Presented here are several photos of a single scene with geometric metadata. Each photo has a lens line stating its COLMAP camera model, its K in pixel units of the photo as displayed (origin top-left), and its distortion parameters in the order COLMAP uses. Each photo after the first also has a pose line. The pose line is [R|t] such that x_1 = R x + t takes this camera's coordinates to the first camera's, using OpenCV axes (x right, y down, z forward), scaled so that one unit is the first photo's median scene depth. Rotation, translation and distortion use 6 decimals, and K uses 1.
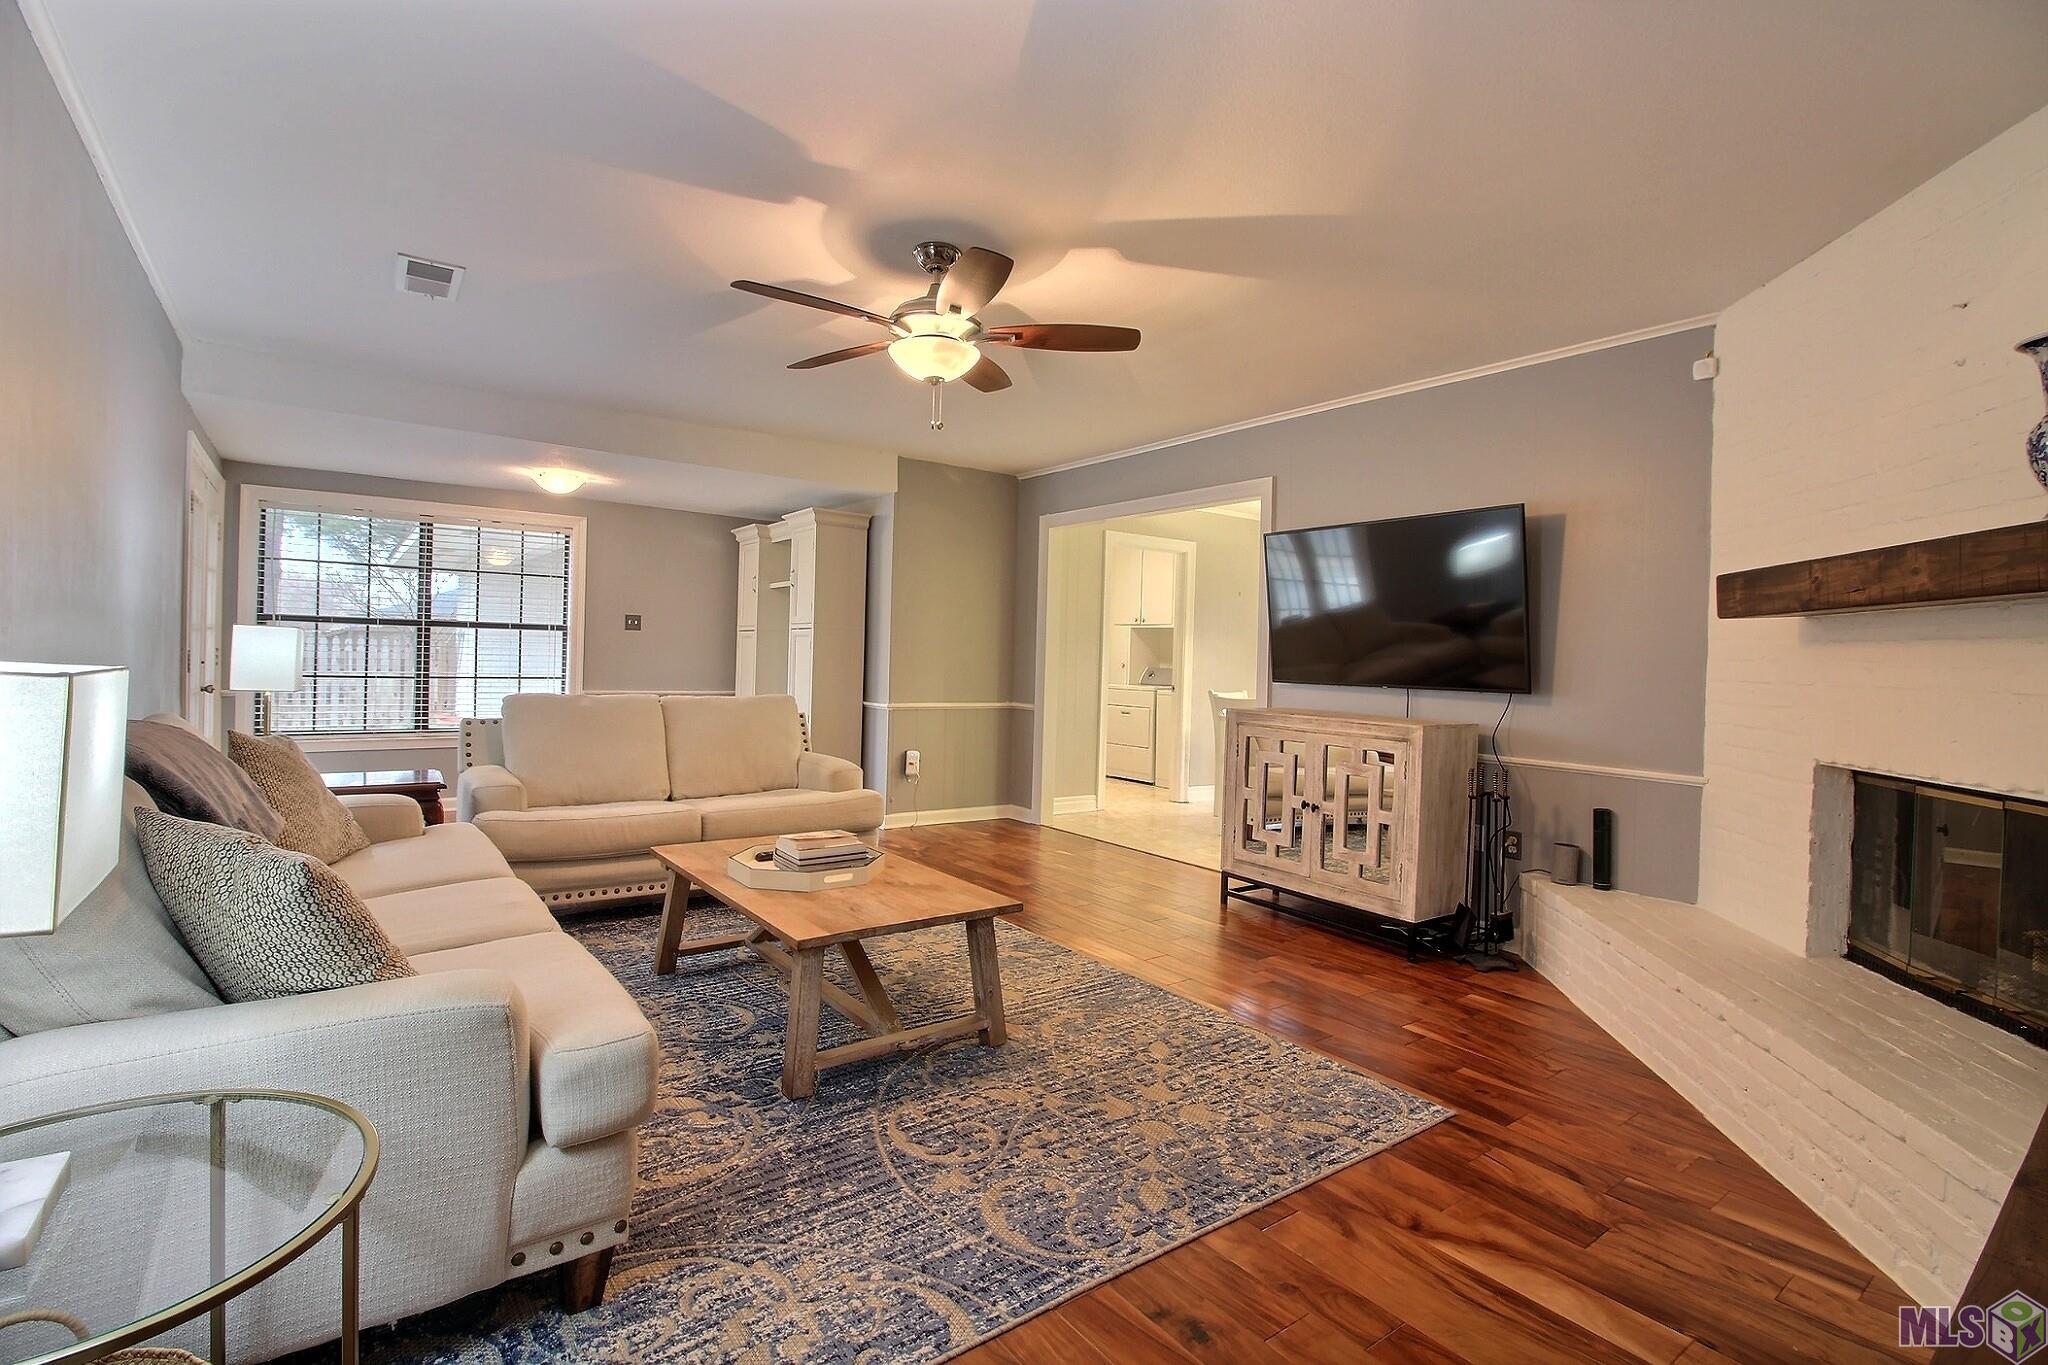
lens RADIAL K [[944.5, 0, 1022.3], [0, 944.5, 666.5], [0, 0, 1]] dist [0.000770, -0.015091]
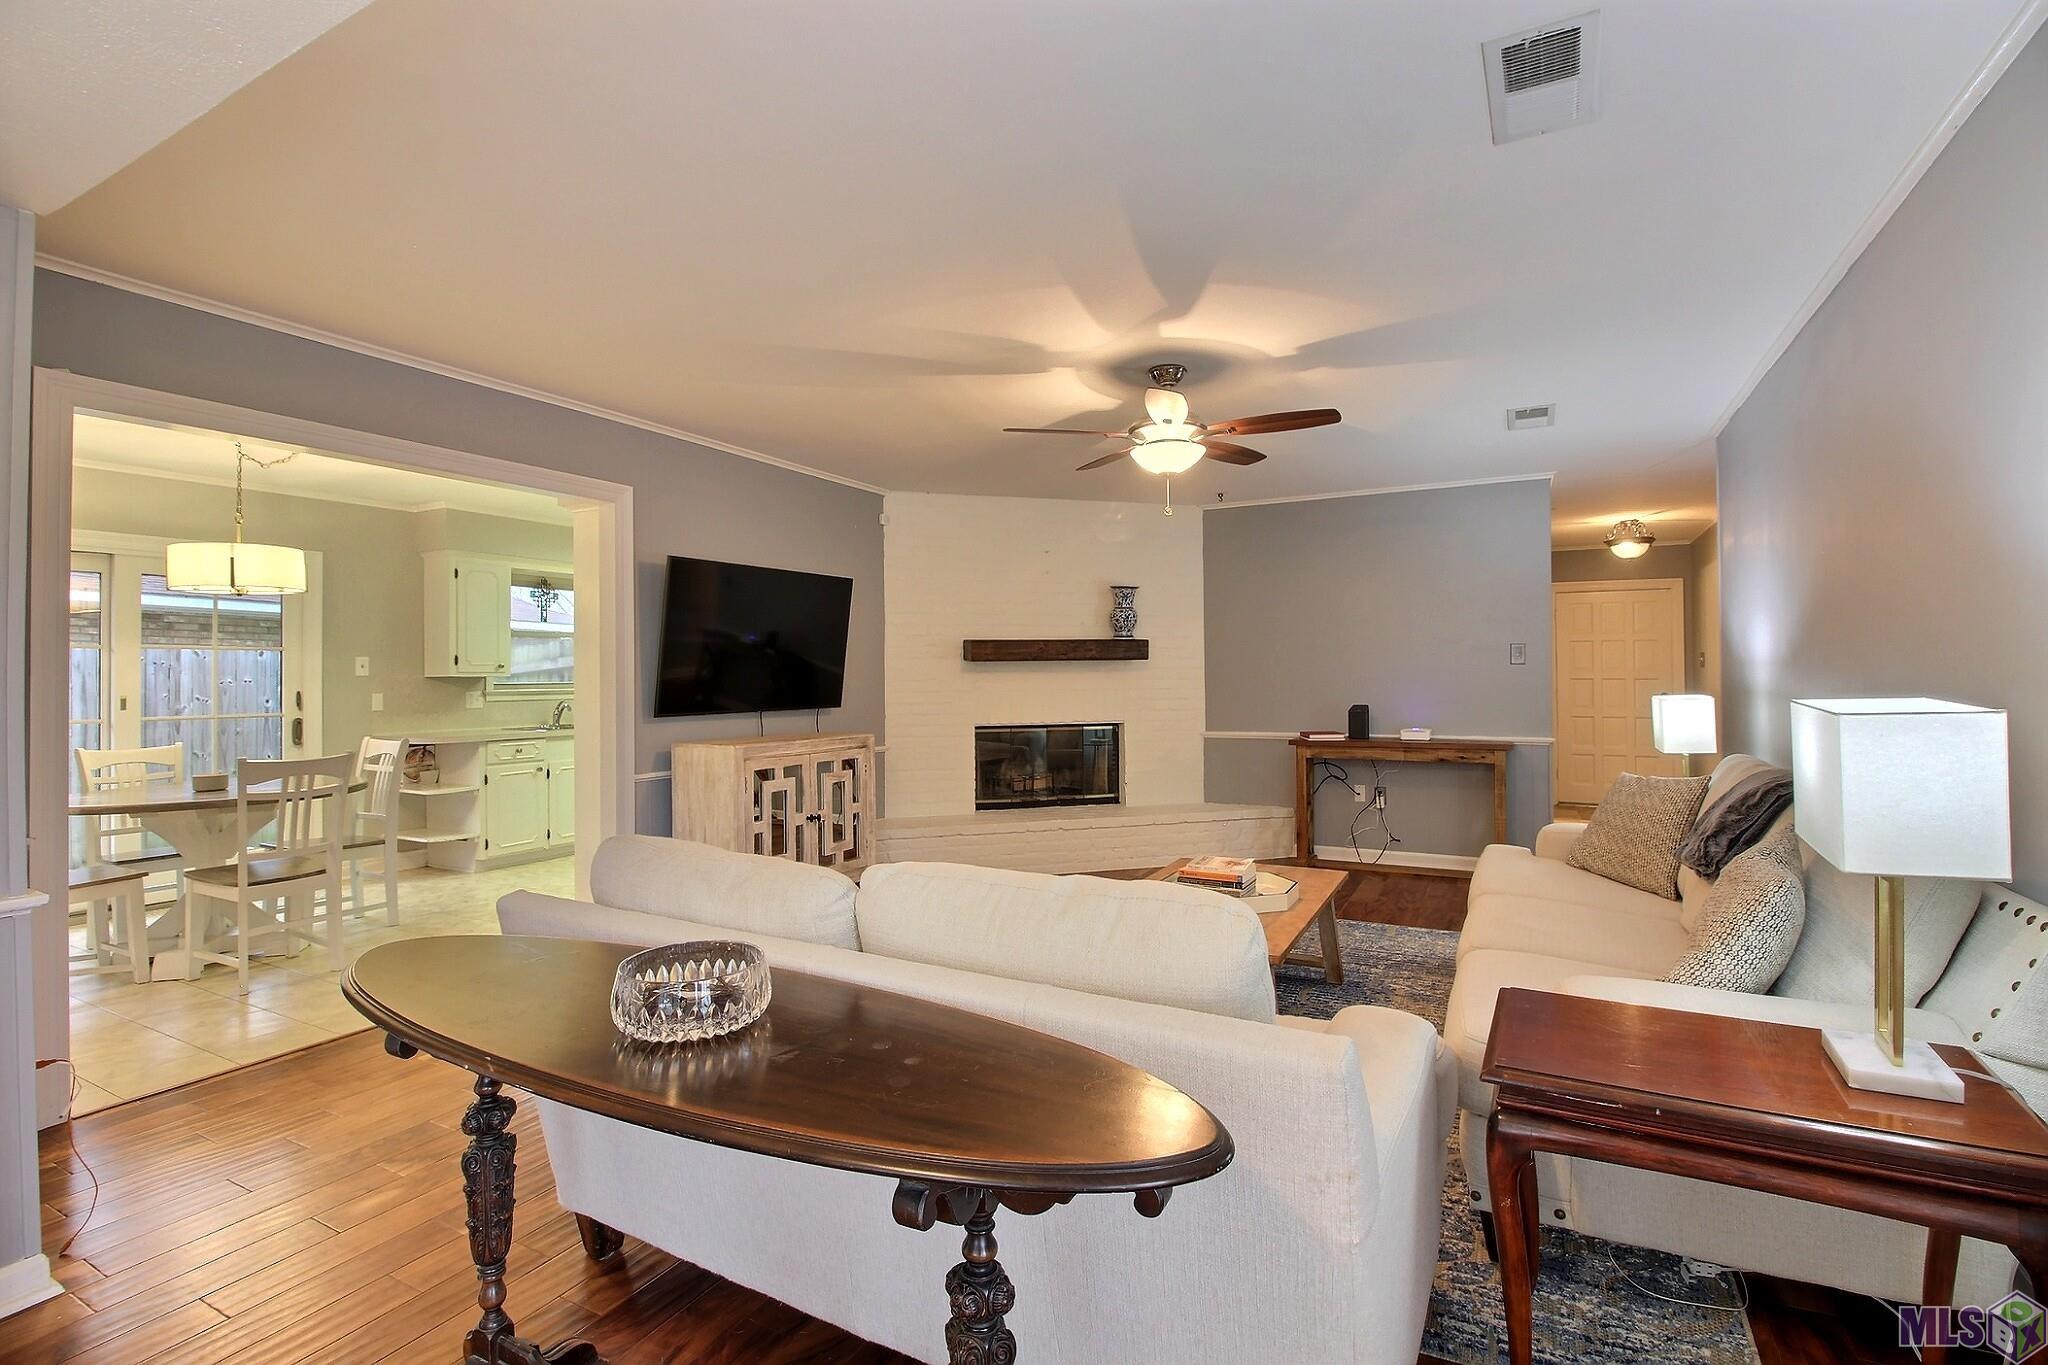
lens RADIAL K [[944.5, 0, 1022.3], [0, 944.5, 666.5], [0, 0, 1]] dist [0.000770, -0.015091]
pose [[-0.434220, -0.014164, 0.900696, -1.221391], [0.008109, 0.999774, 0.019632, -0.082282], [-0.900770, 0.015829, -0.434007, 1.854935]]
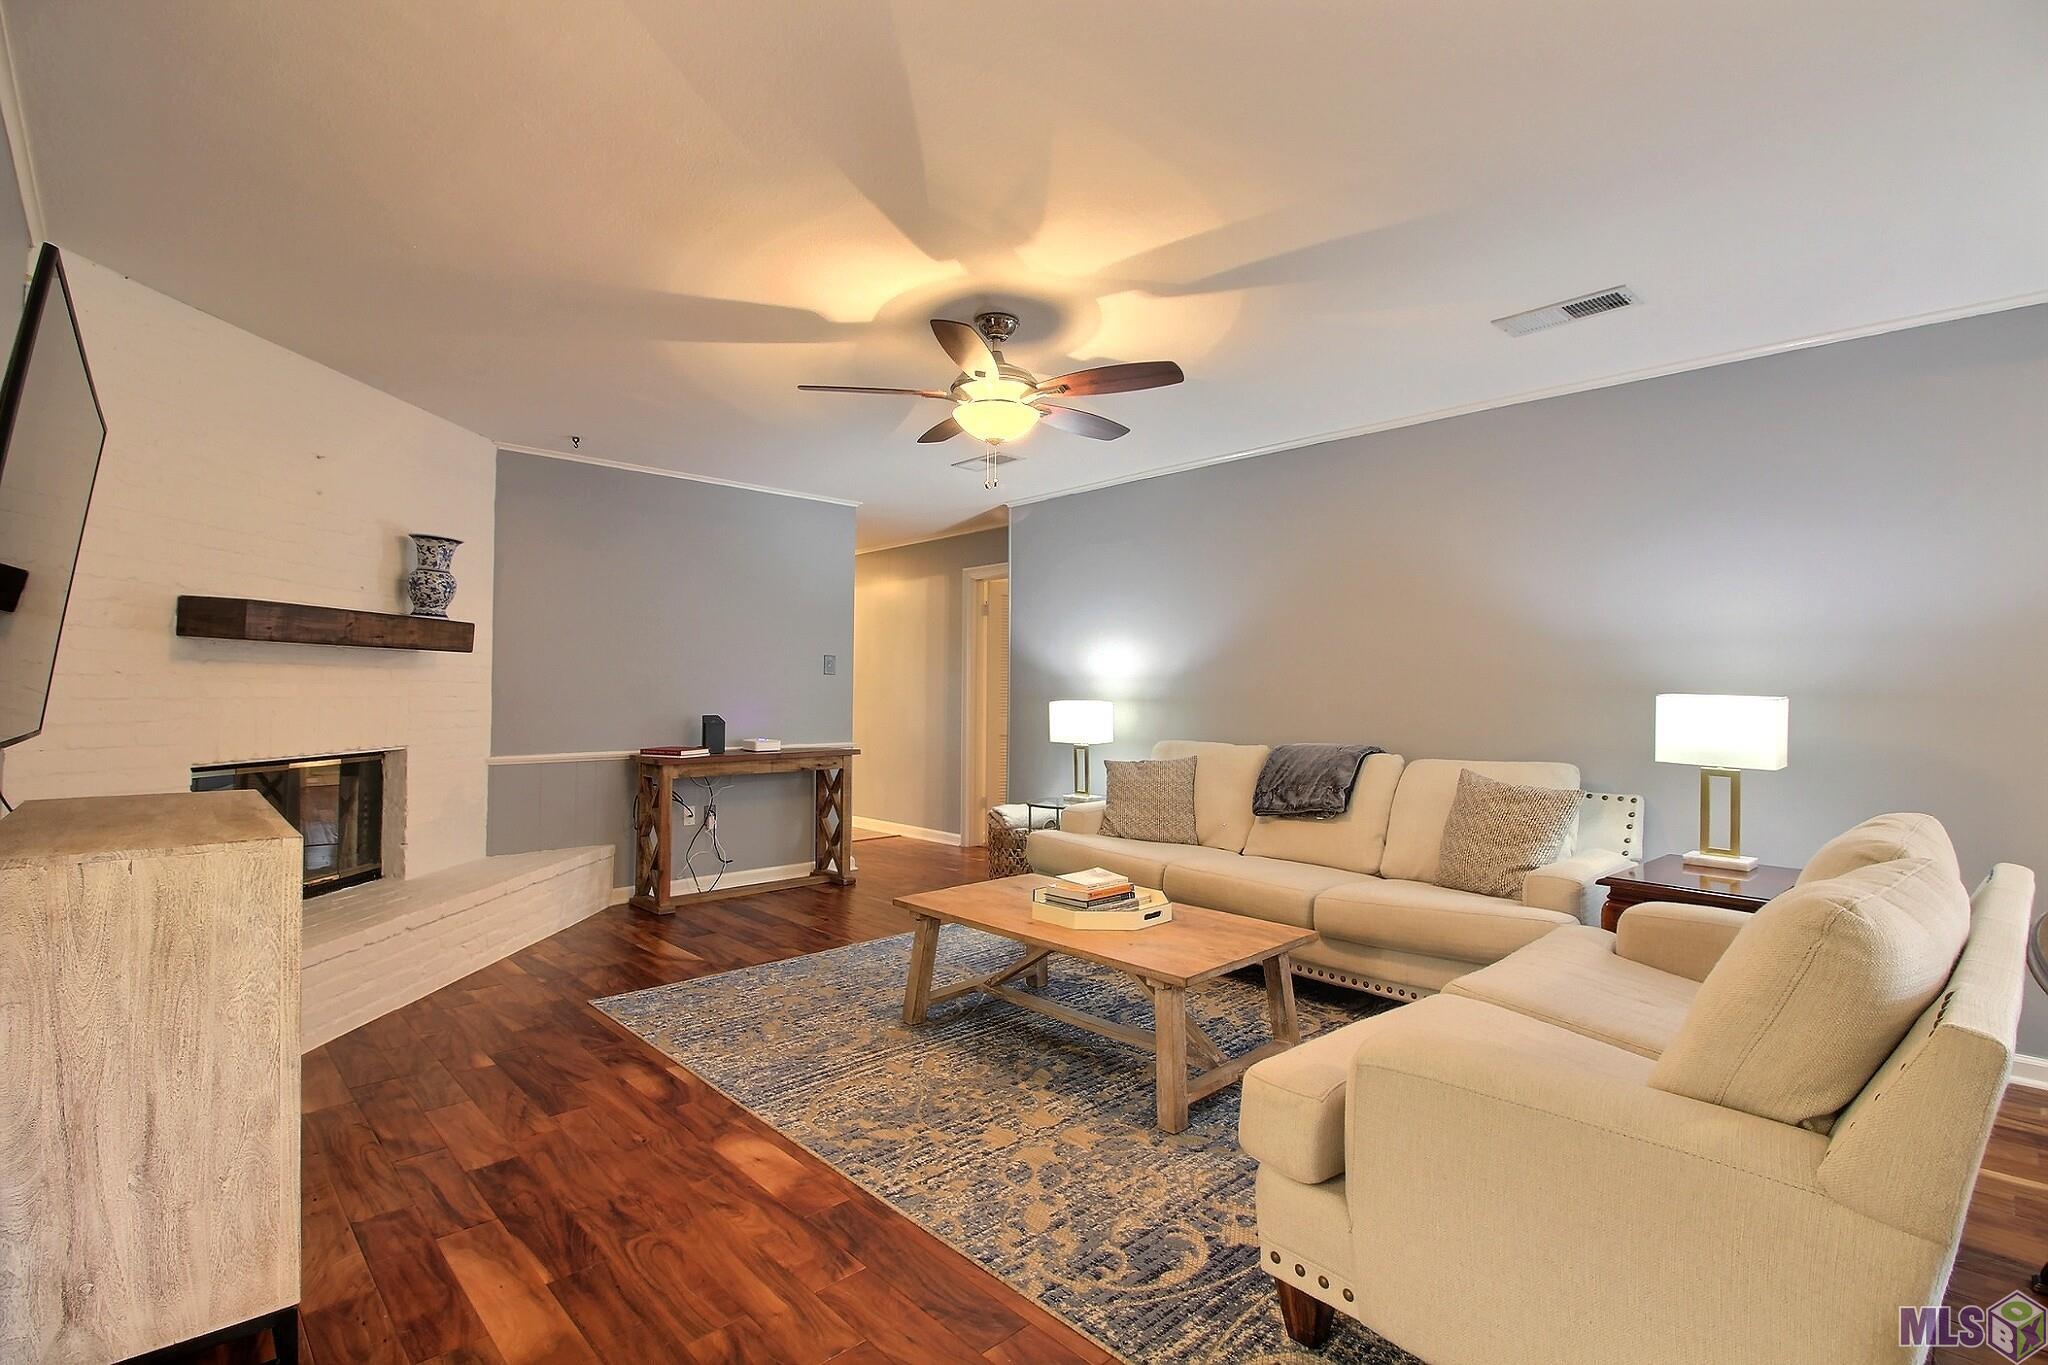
lens RADIAL K [[944.5, 0, 1022.3], [0, 944.5, 666.5], [0, 0, 1]] dist [0.000770, -0.015091]
pose [[-0.991767, -0.039402, -0.121845, -0.004157], [-0.037701, 0.999157, -0.016229, -0.037465], [0.122382, -0.011502, -0.992416, 2.213205]]
